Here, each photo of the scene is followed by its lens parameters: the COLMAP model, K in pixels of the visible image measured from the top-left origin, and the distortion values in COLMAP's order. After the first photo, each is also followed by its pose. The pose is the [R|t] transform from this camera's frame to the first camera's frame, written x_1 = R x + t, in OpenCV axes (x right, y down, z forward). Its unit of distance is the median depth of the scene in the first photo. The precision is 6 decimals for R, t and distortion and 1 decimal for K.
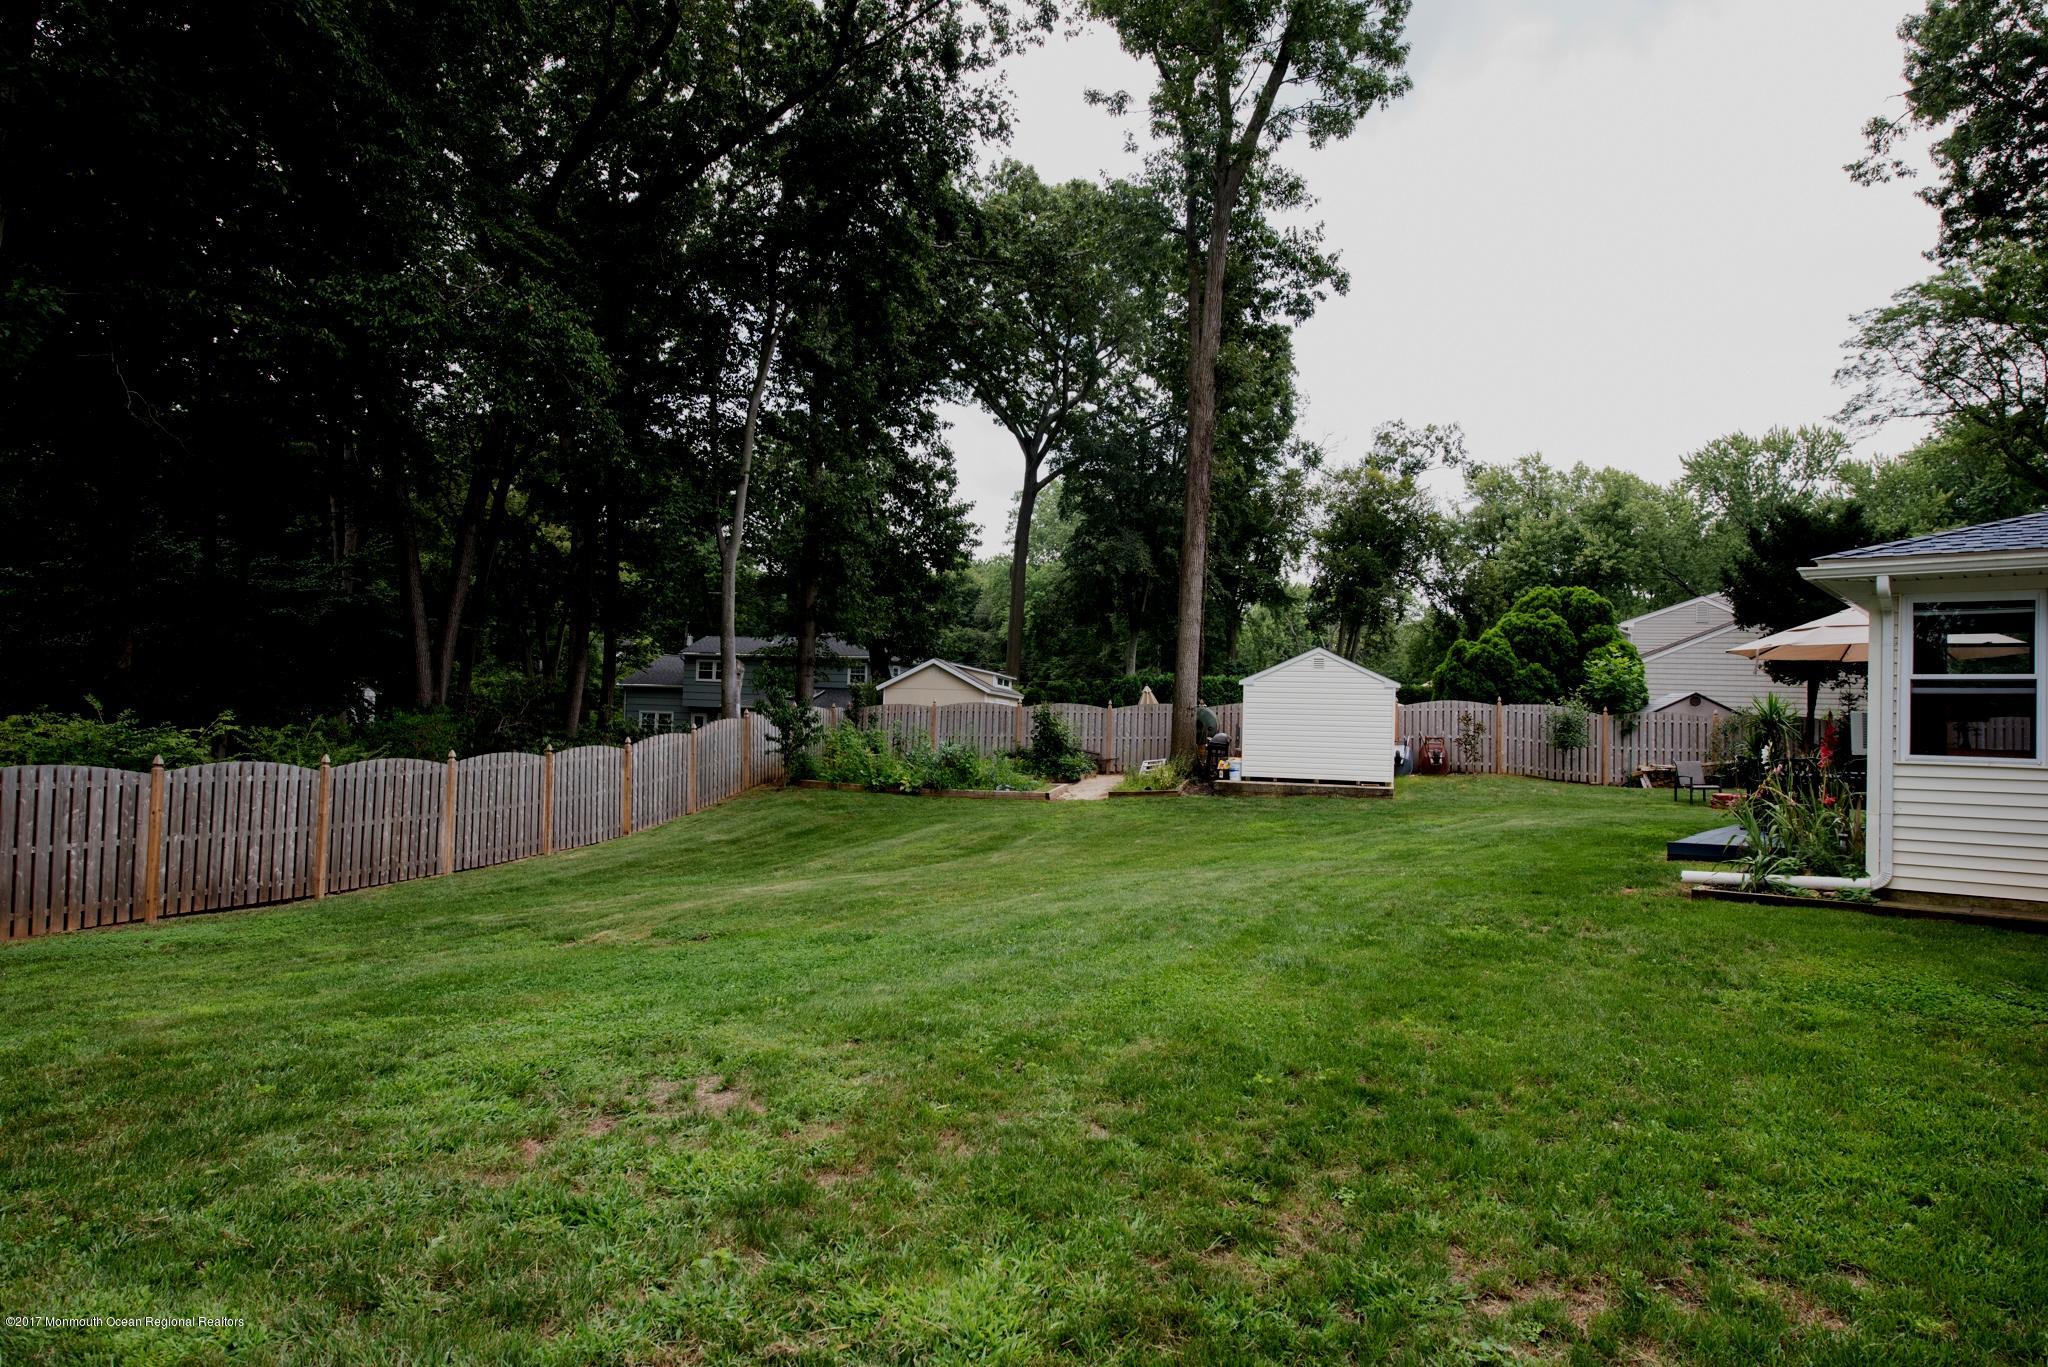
lens RADIAL K [[1222.9, 0, 1014.9], [0, 1222.9, 681.3], [0, 0, 1]] dist [-0.006684, 0.000891]
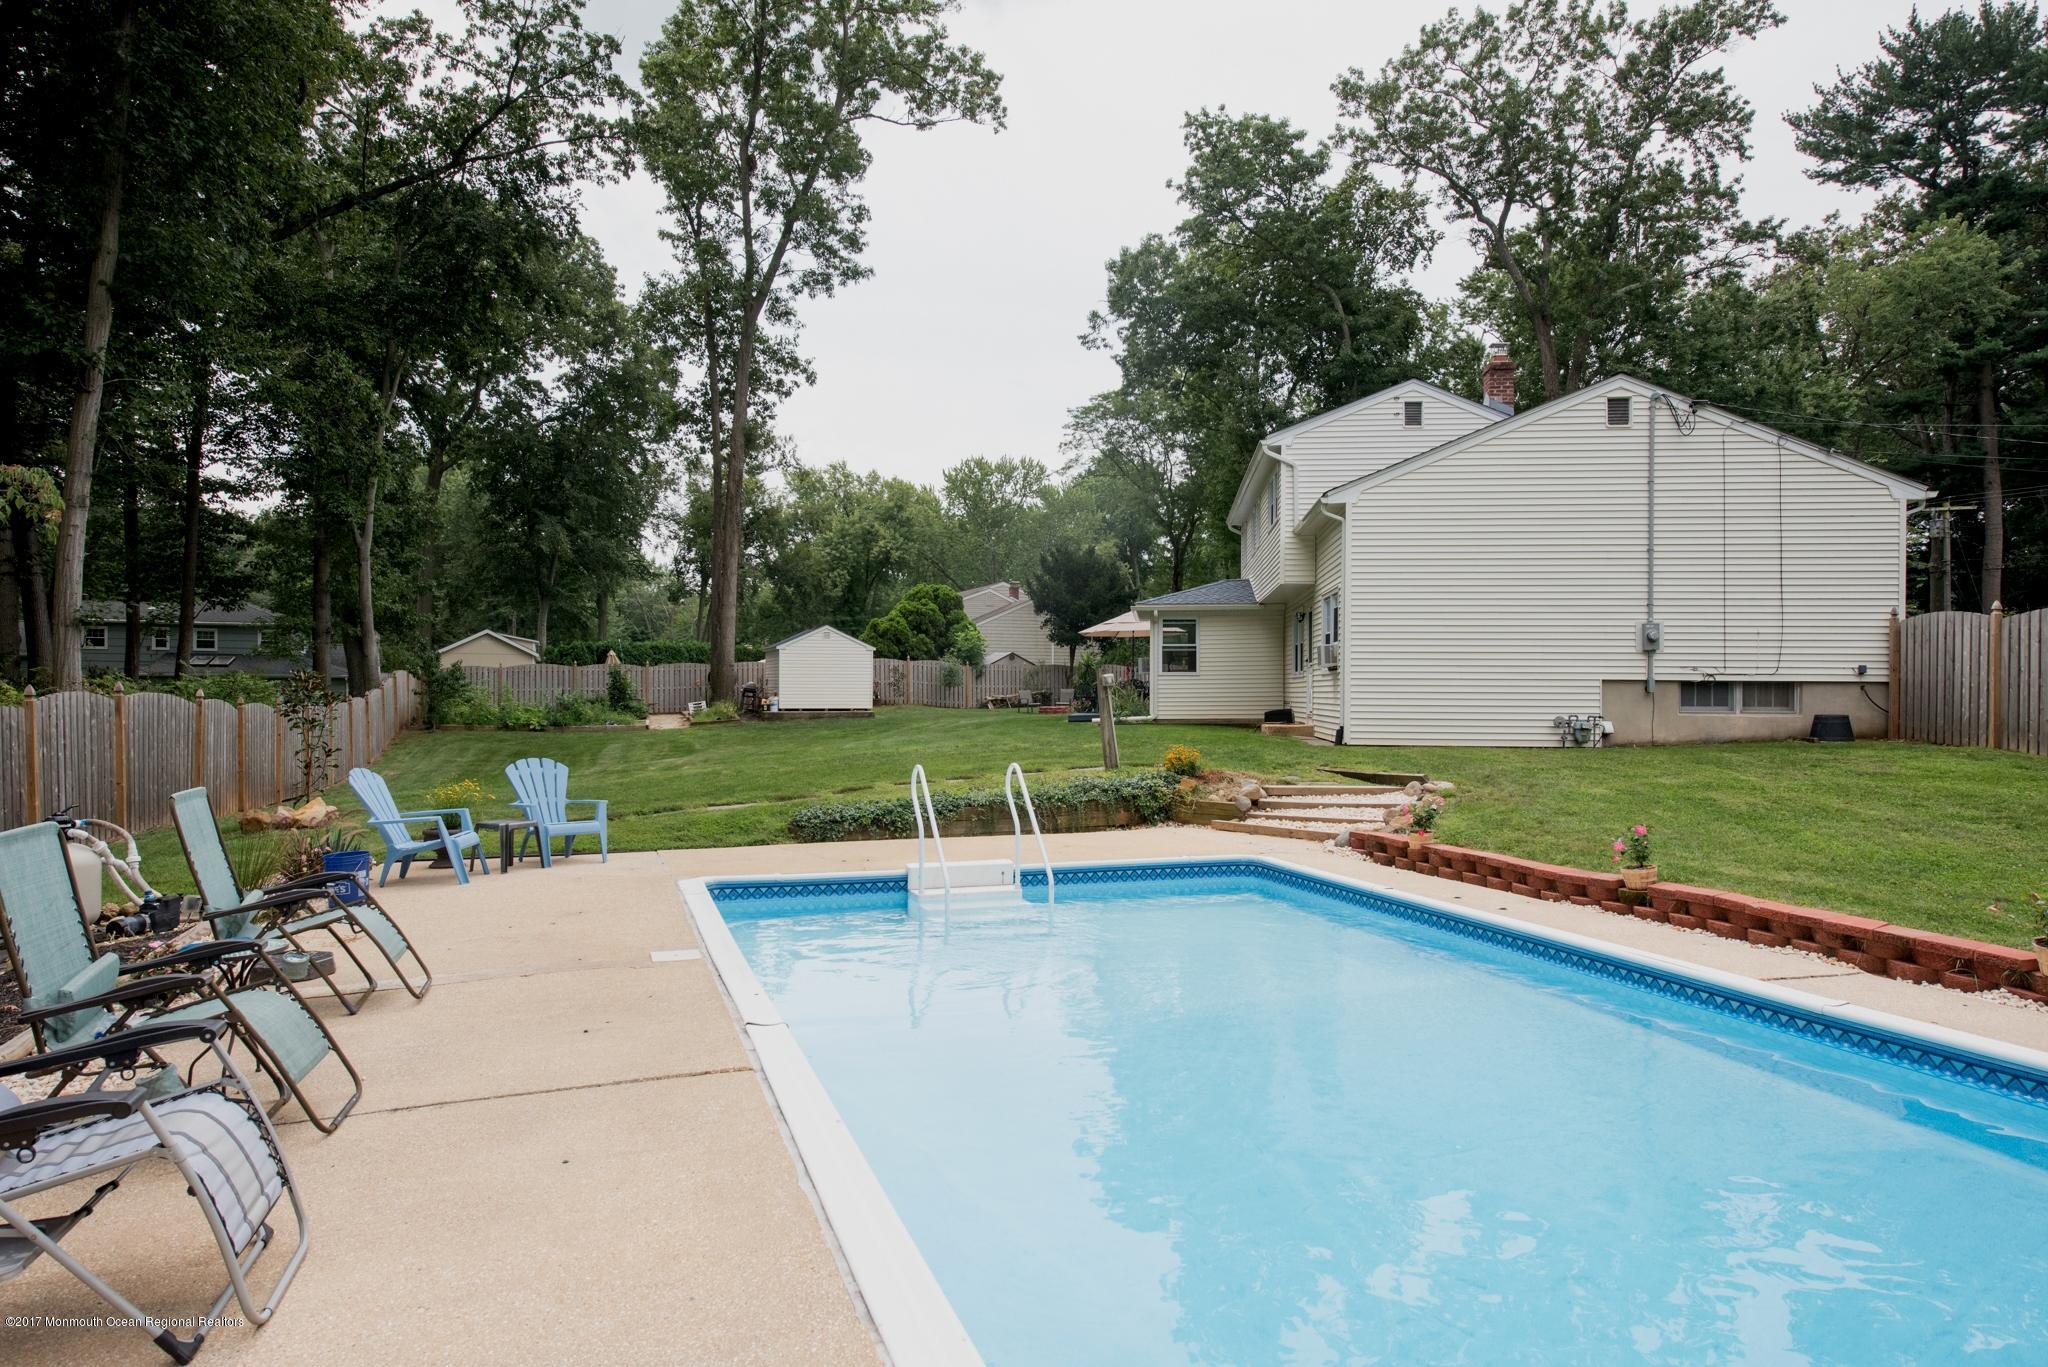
lens RADIAL K [[1222.9, 0, 1028.2], [0, 1222.9, 687.8], [0, 0, 1]] dist [-0.006684, 0.000891]
pose [[0.821431, -0.023714, 0.569815, -0.354469], [0.003859, 0.999343, 0.036027, -0.002182], [-0.570295, -0.027395, 0.820983, -0.363001]]
